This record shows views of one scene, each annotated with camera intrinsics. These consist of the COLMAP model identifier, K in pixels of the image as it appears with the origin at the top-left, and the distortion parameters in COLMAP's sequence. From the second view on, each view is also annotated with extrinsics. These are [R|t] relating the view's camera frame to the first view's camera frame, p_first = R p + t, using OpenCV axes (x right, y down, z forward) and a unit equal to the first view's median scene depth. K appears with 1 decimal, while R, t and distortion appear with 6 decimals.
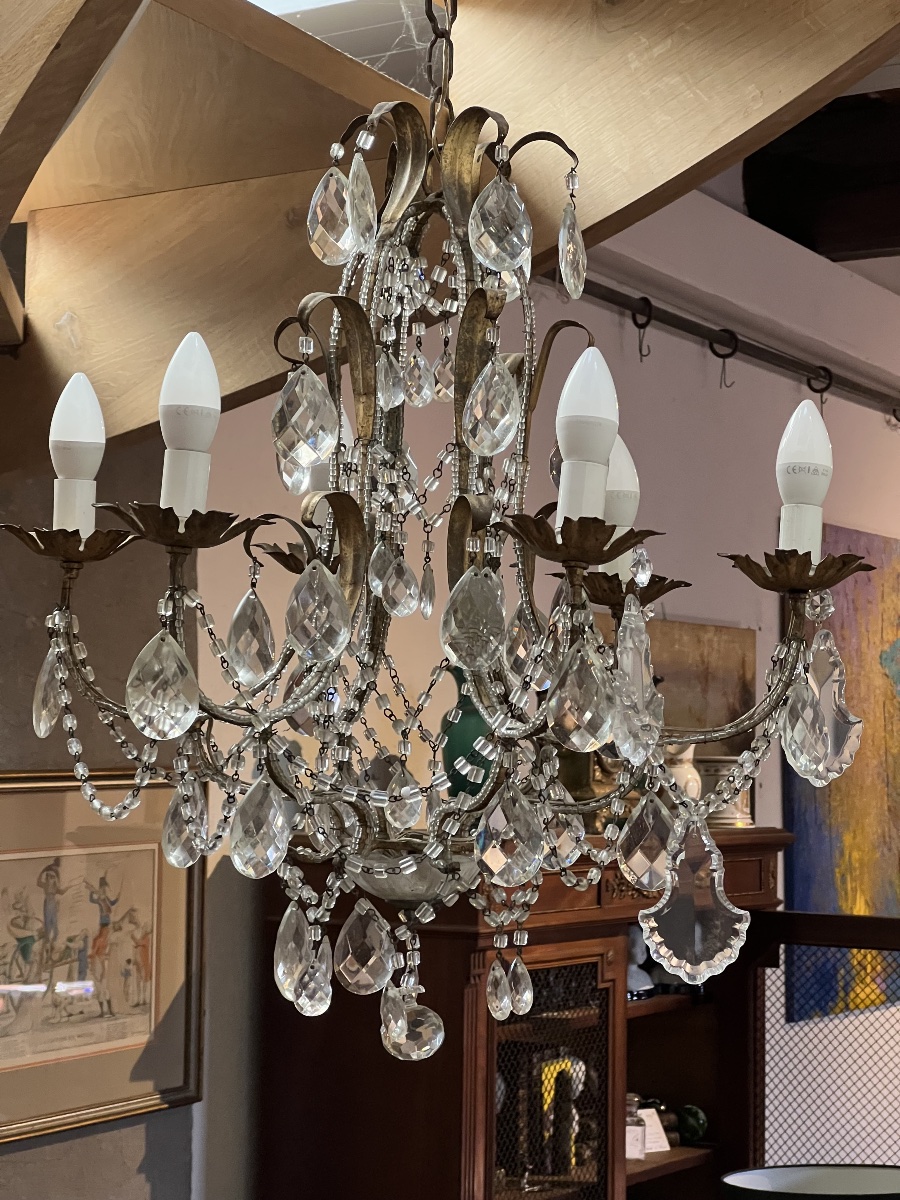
lens RADIAL K [[2680.5, 0, 450.0], [0, 2680.5, 600.0], [0, 0, 1]] dist [0.084777, 0.619783]
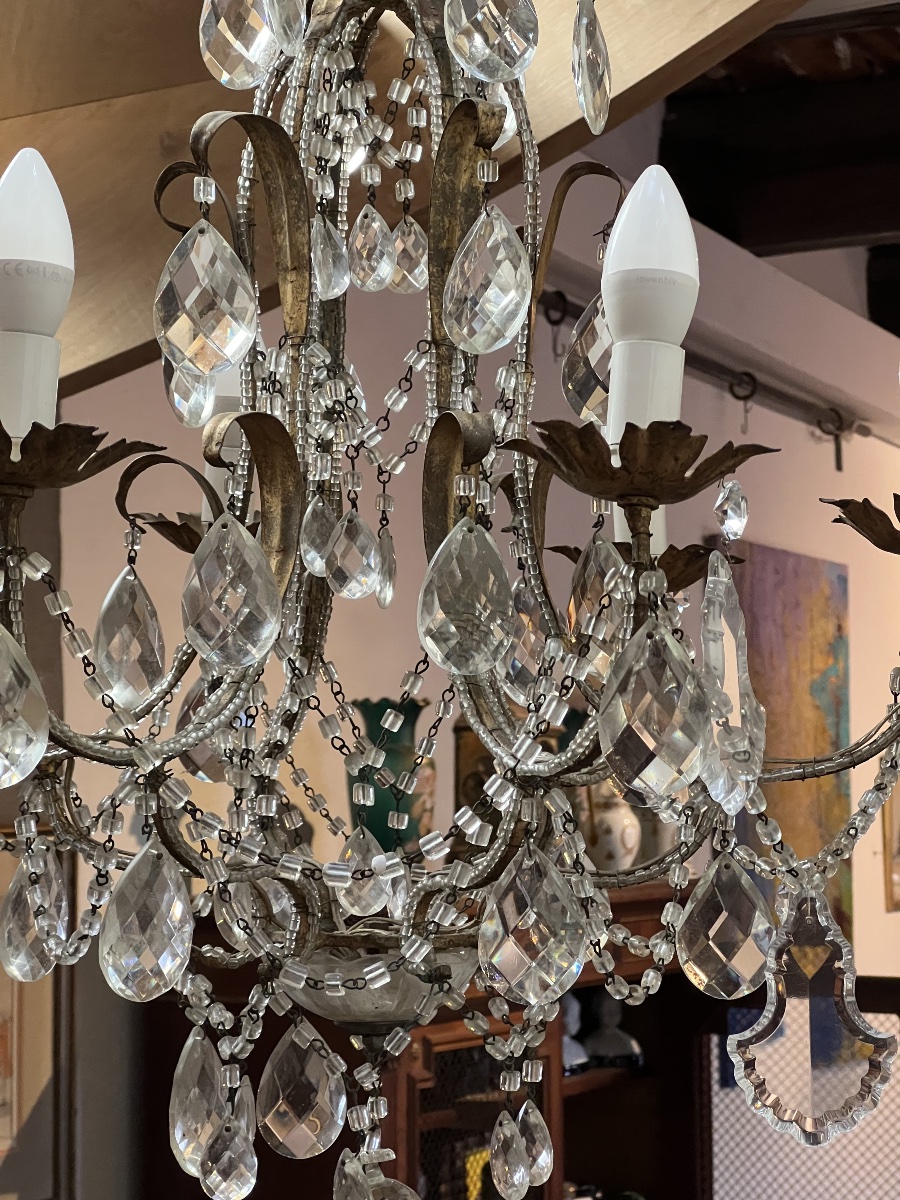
lens RADIAL K [[2682.4, 0, 450.0], [0, 2682.4, 600.0], [0, 0, 1]] dist [0.247027, 0.454268]
pose [[0.998782, -0.016882, 0.046362, -0.025402], [0.017664, 0.999708, -0.016517, 0.017925], [-0.046069, 0.017316, 0.998788, 0.325757]]
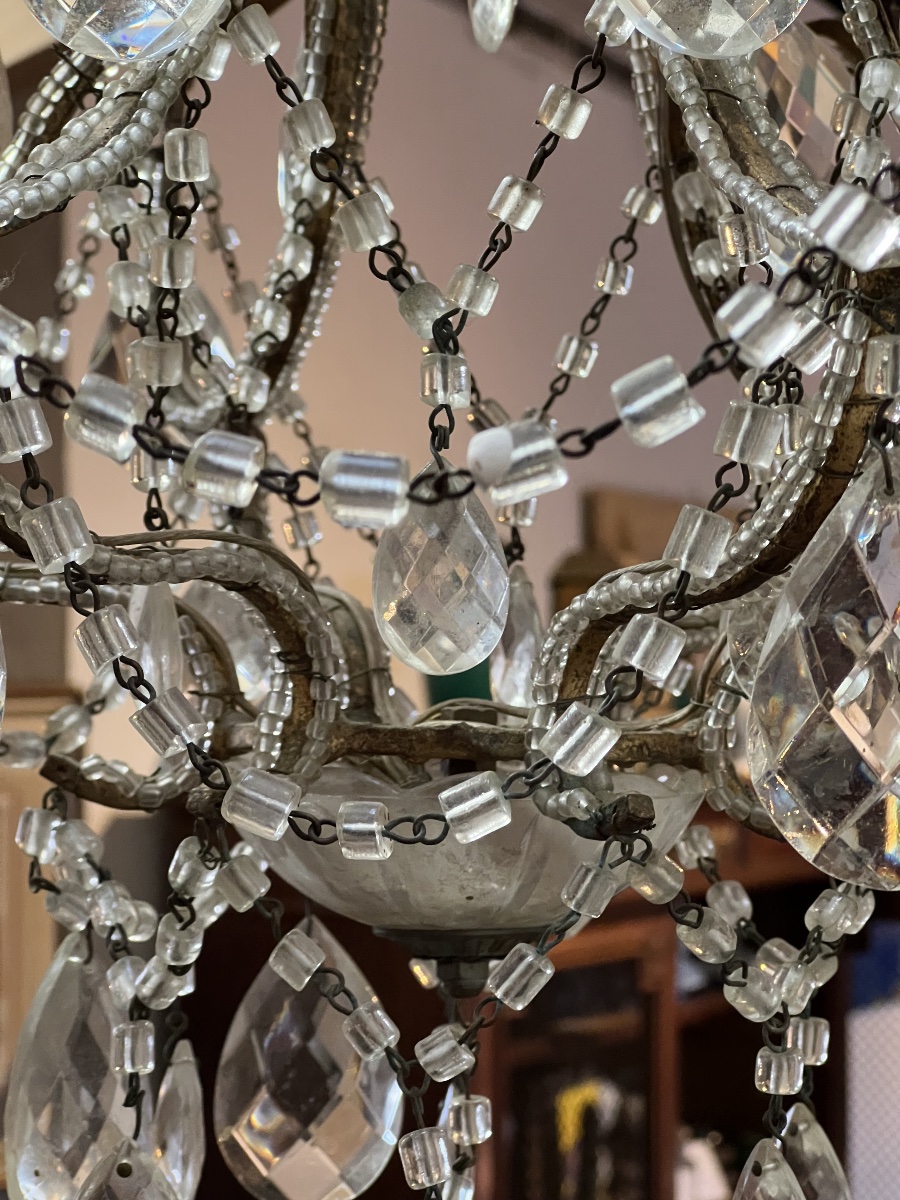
lens RADIAL K [[2655.5, 0, 499.9], [0, 2655.5, 474.9], [0, 0, 1]] dist [-0.027328, 0.396869]
pose [[0.999318, -0.006377, 0.036358, -0.021028], [0.007576, 0.999429, -0.032942, 0.072446], [-0.036127, 0.033195, 0.998796, 0.716082]]
